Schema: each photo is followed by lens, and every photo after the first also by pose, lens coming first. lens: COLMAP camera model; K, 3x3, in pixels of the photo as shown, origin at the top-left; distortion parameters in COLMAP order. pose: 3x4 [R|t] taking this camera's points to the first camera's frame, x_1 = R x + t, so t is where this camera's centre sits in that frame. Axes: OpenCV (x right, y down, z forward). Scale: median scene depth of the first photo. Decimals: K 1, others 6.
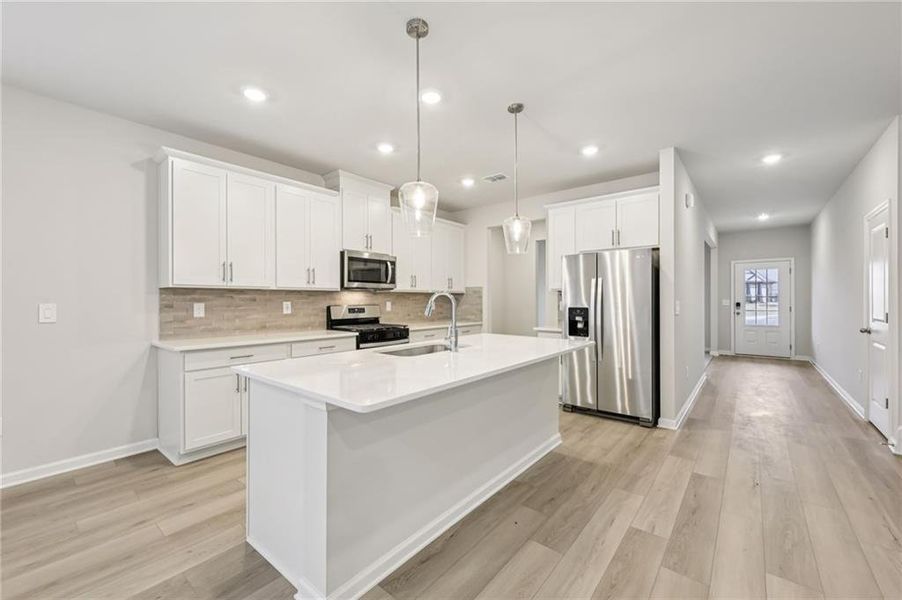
lens RADIAL K [[363.7, 0, 454.5], [0, 363.7, 298.1], [0, 0, 1]] dist [0.004163, 0.001001]
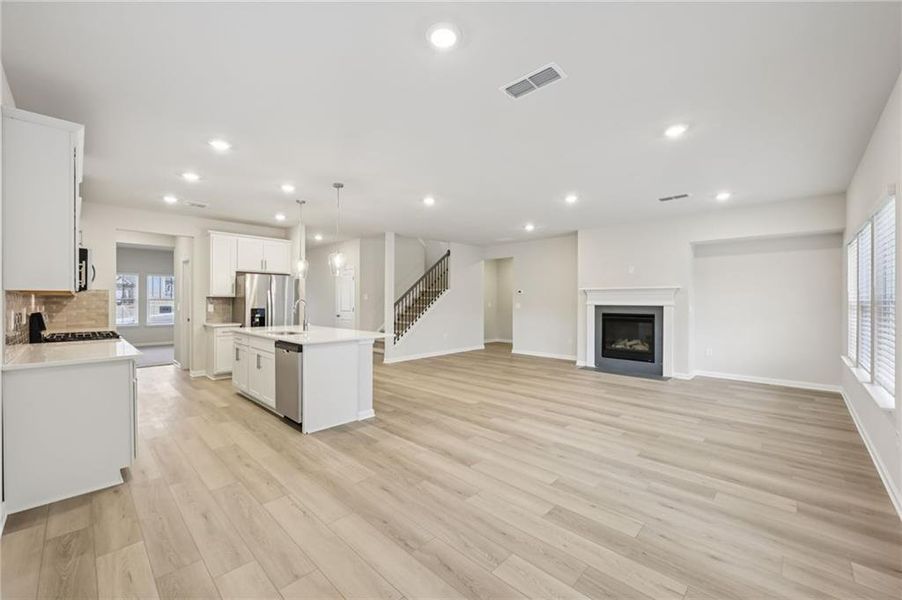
lens RADIAL K [[363.7, 0, 448.5], [0, 363.7, 301.3], [0, 0, 1]] dist [0.004163, 0.001001]
pose [[0.073072, 0.002075, 0.997324, -1.141390], [-0.007493, 0.999971, -0.001531, -0.008113], [-0.997298, -0.007361, 0.073086, 0.073884]]
